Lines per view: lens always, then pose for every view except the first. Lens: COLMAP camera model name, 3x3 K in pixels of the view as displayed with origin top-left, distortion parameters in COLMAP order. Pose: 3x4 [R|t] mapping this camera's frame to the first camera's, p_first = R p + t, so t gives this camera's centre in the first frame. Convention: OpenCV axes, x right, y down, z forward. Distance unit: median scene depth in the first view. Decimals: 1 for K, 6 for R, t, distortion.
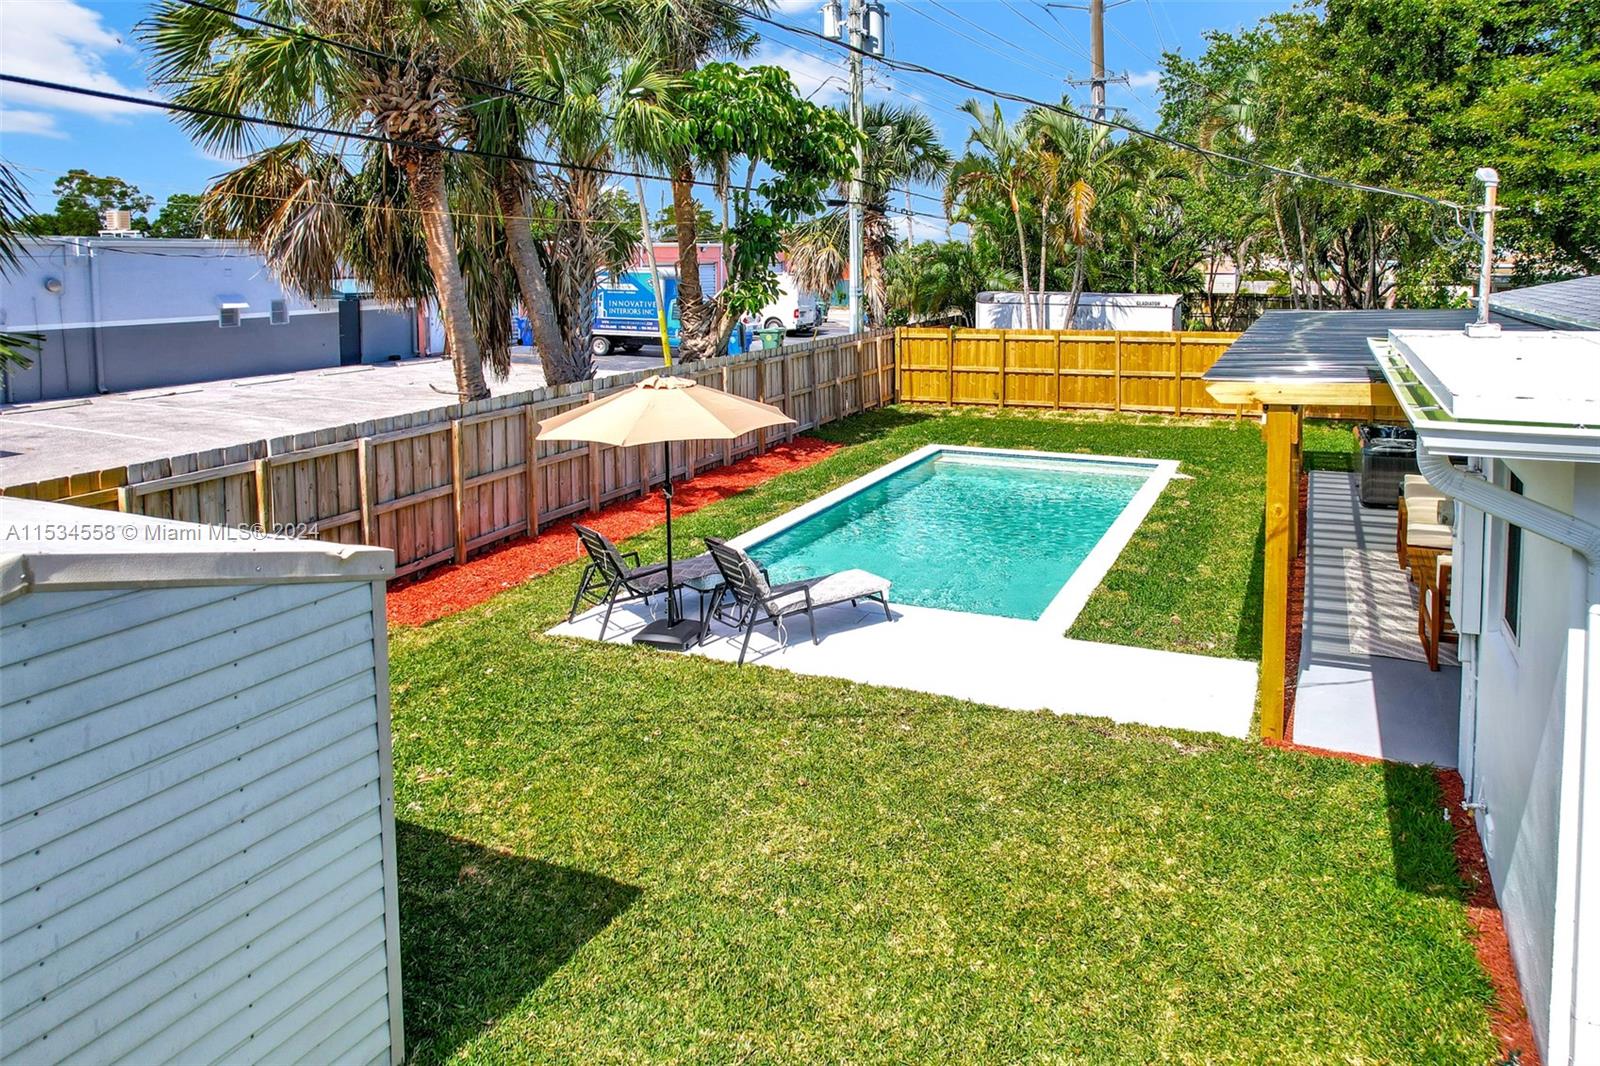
lens RADIAL K [[1064.8, 0, 800.0], [0, 1064.8, 533.0], [0, 0, 1]] dist [-0.023694, 0.001425]
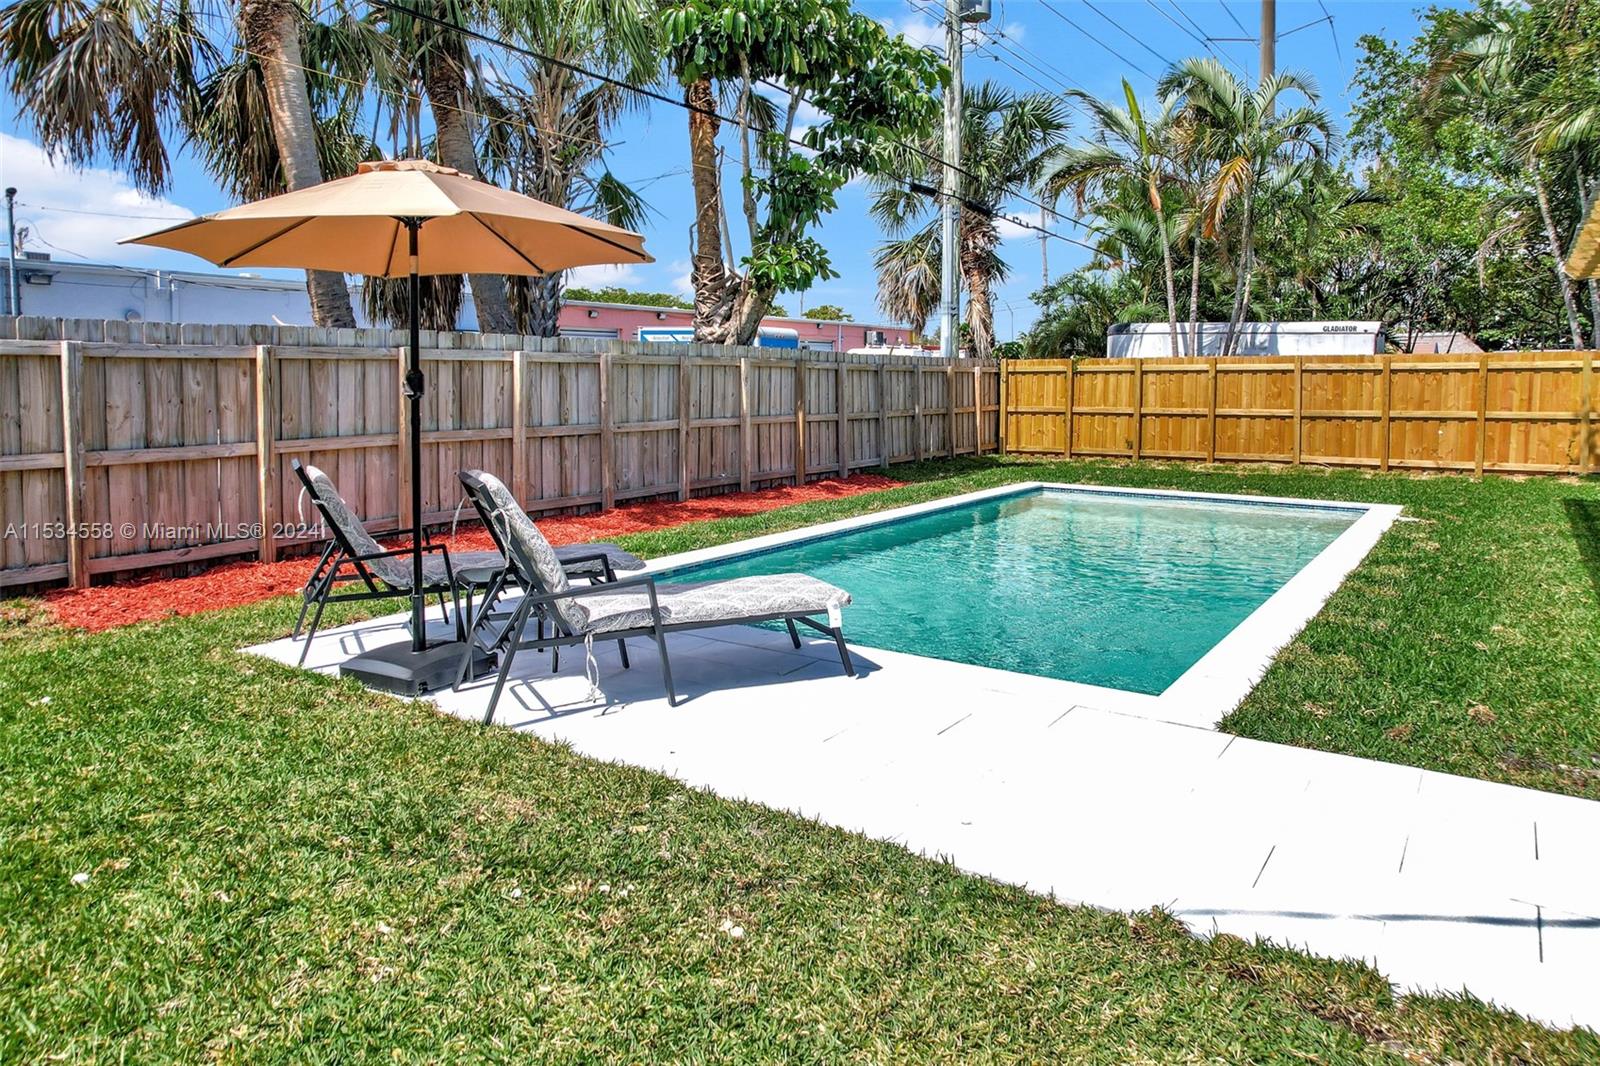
lens RADIAL K [[1047.0, 0, 721.9], [0, 1047.0, 529.3], [0, 0, 1]] dist [-0.039158, 0.001780]
pose [[0.978251, 0.042639, -0.202995, 0.054337], [-0.063486, 0.993226, -0.097321, 0.029380], [0.197470, 0.108092, 0.974331, 0.222163]]
